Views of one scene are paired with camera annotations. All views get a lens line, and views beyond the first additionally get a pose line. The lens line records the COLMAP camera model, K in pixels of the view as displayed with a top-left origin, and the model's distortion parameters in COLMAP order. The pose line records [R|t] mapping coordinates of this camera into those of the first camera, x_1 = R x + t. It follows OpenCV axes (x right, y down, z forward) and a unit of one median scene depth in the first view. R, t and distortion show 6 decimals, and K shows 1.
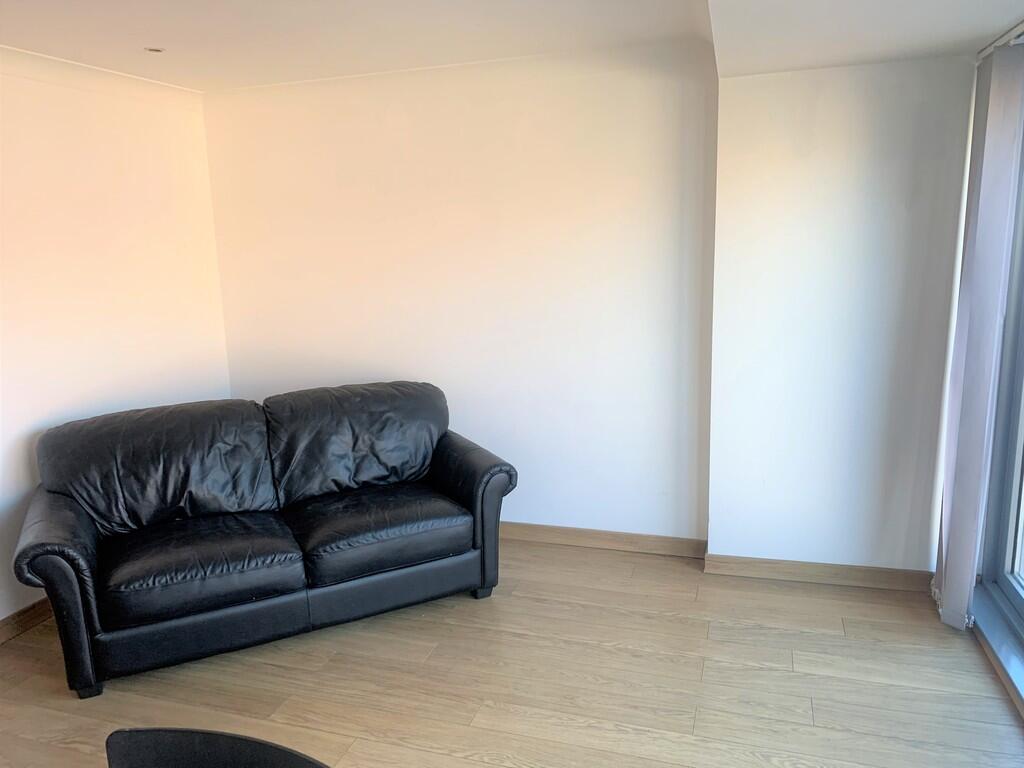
lens RADIAL K [[768.0, 0, 512.0], [0, 768.0, 384.0], [0, 0, 1]] dist [0.071284, -0.115478]
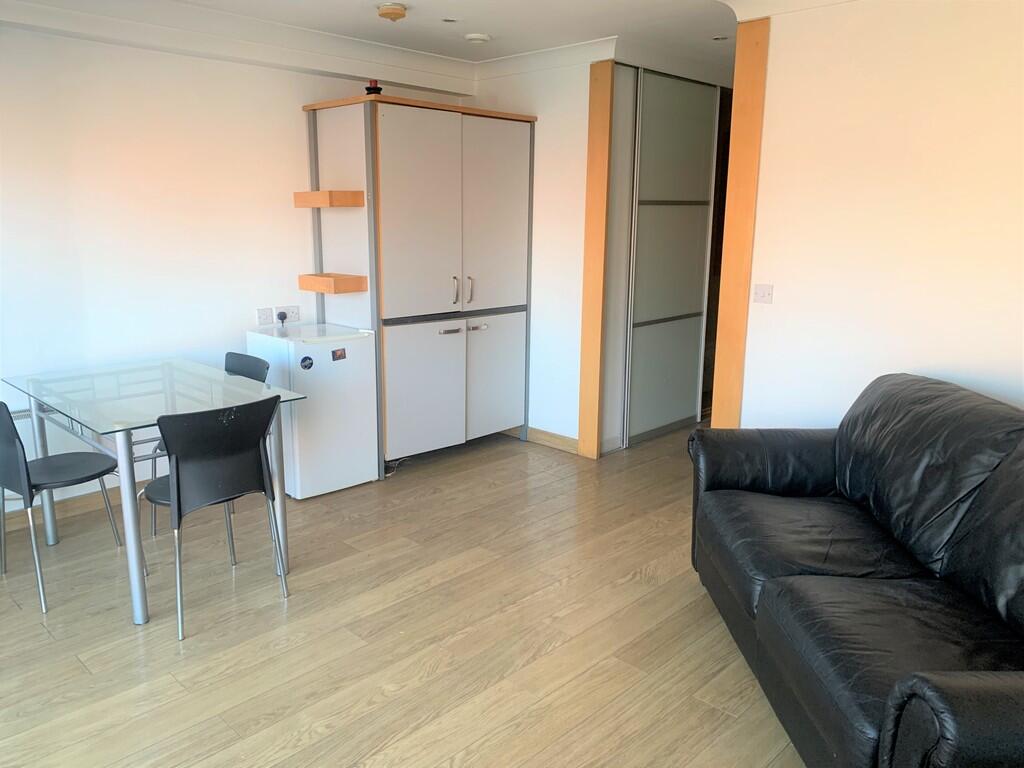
lens RADIAL K [[791.5, 0, 512.0], [0, 791.5, 384.0], [0, 0, 1]] dist [-0.000062, -0.006497]
pose [[-0.427651, 0.220053, -0.876751, 0.435507], [-0.174374, 0.931617, 0.318878, -0.152317], [0.886966, 0.289251, -0.360035, 0.912417]]
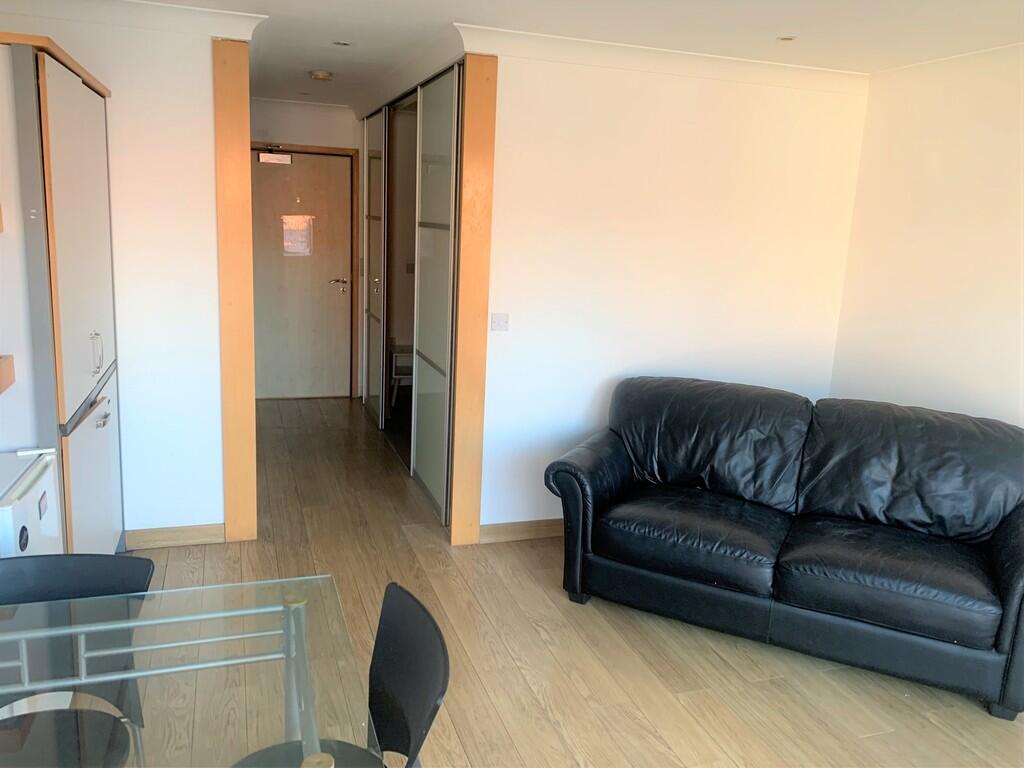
lens RADIAL K [[791.5, 0, 512.0], [0, 791.5, 384.0], [0, 0, 1]] dist [-0.000062, -0.006497]
pose [[0.601823, 0.222481, -0.767014, 0.209483], [-0.217638, 0.969752, 0.110523, -0.026080], [0.768403, 0.100416, 0.632040, 0.107744]]
